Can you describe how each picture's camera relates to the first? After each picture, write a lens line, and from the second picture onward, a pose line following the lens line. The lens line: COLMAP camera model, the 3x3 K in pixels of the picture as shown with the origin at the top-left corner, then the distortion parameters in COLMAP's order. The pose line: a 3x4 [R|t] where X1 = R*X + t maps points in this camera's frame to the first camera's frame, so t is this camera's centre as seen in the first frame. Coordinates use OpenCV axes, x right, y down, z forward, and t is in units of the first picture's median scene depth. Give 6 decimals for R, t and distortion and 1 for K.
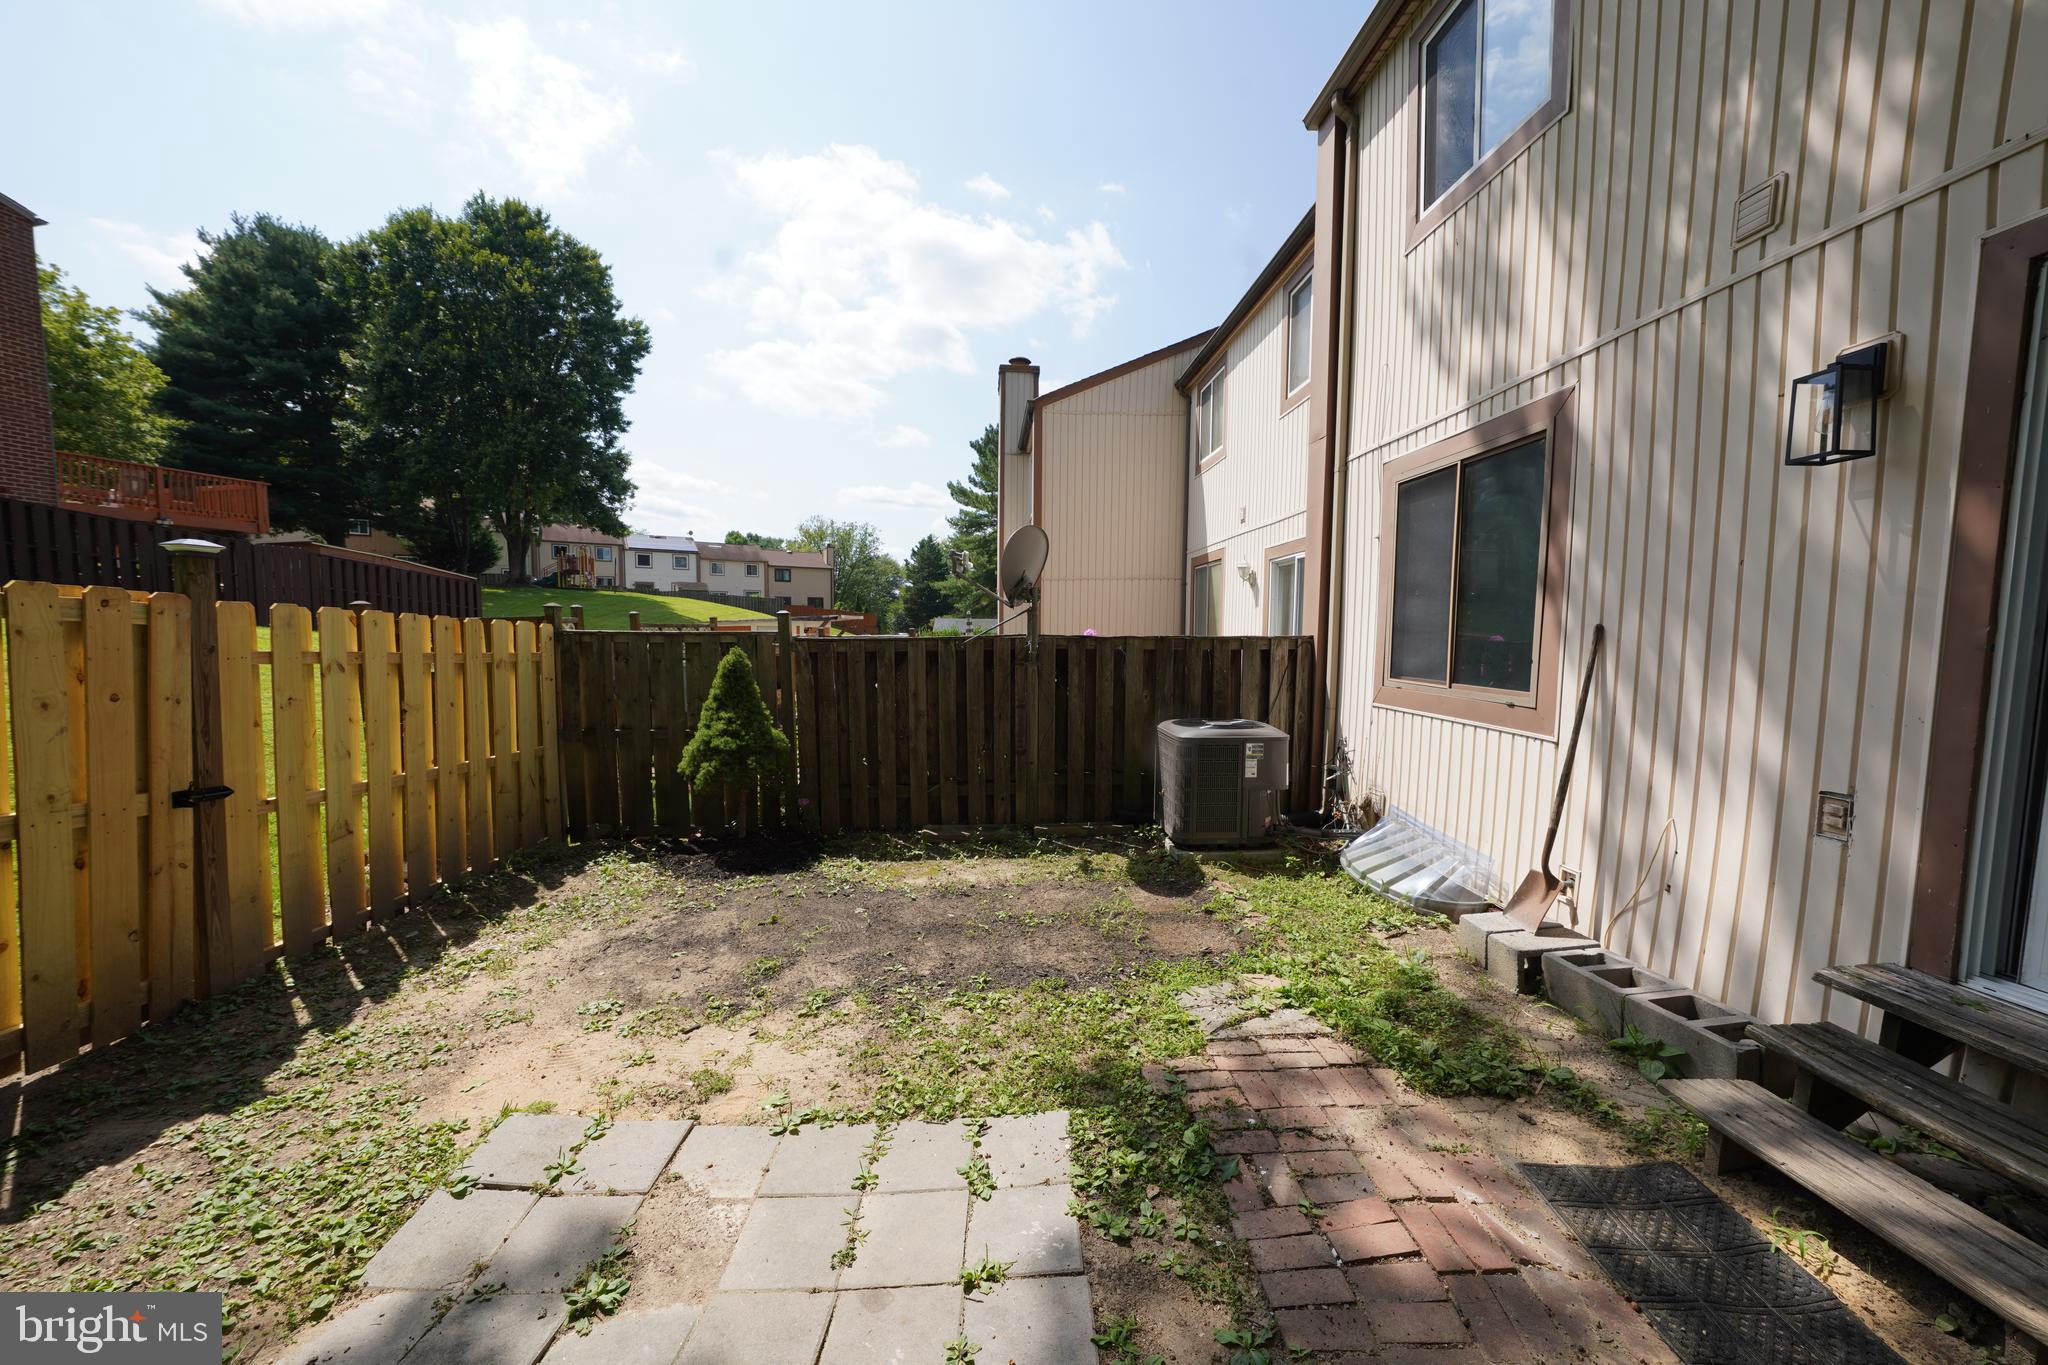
lens RADIAL K [[725.2, 0, 1027.5], [0, 725.2, 687.3], [0, 0, 1]] dist [-0.025629, 0.005337]
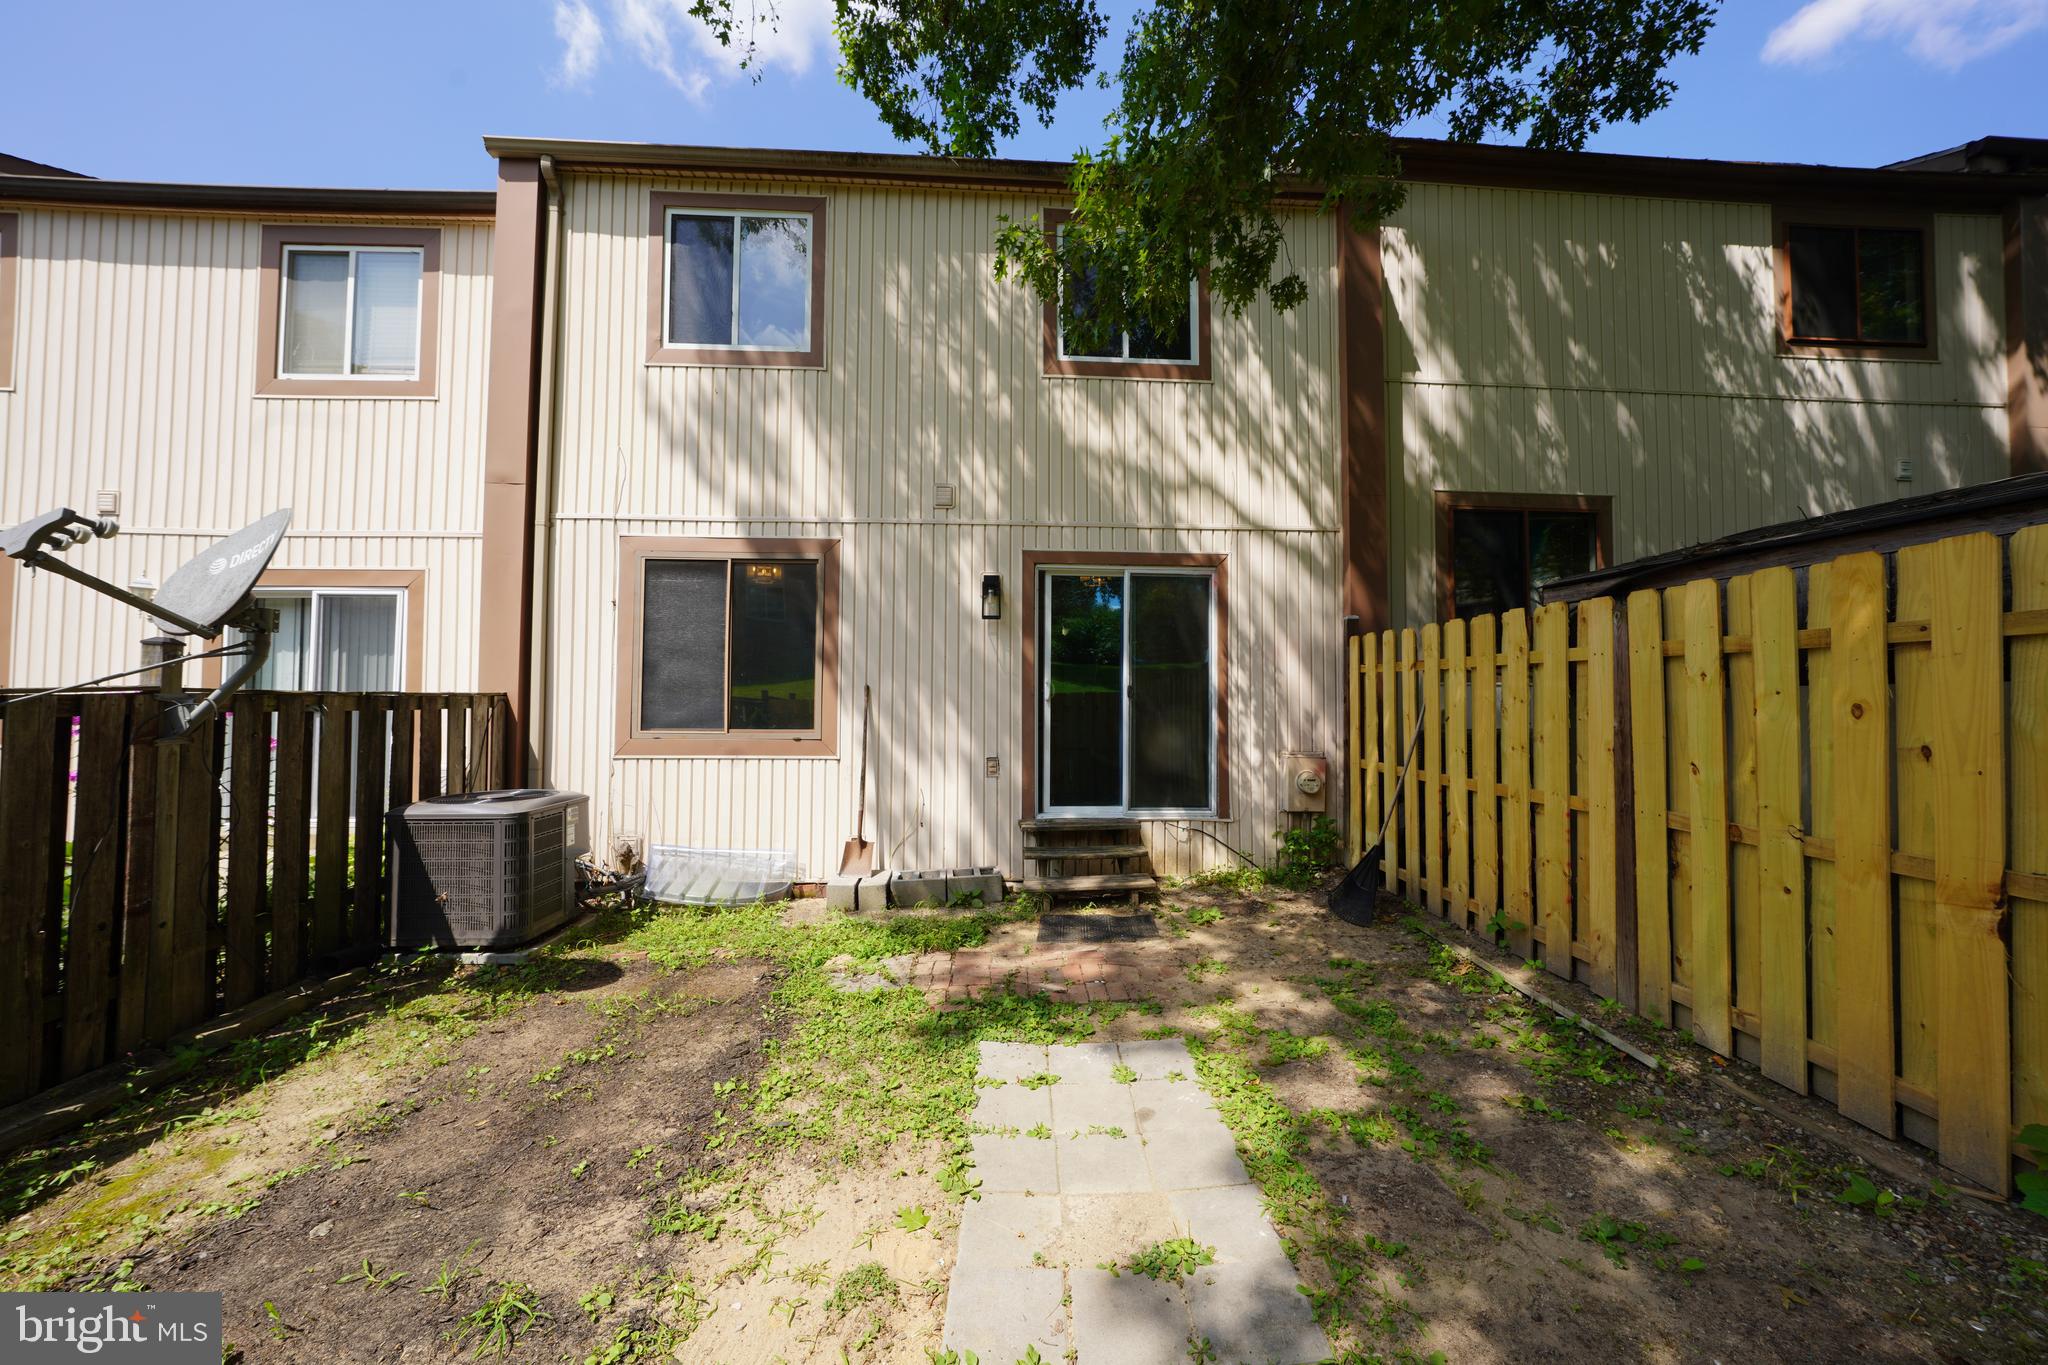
lens RADIAL K [[725.2, 0, 1029.8], [0, 725.2, 683.6], [0, 0, 1]] dist [-0.025629, 0.005337]
pose [[0.004717, 0.020193, 0.999785, -0.967190], [0.075352, 0.996946, -0.020491, -0.027998], [-0.997146, 0.075432, 0.003181, 0.639389]]
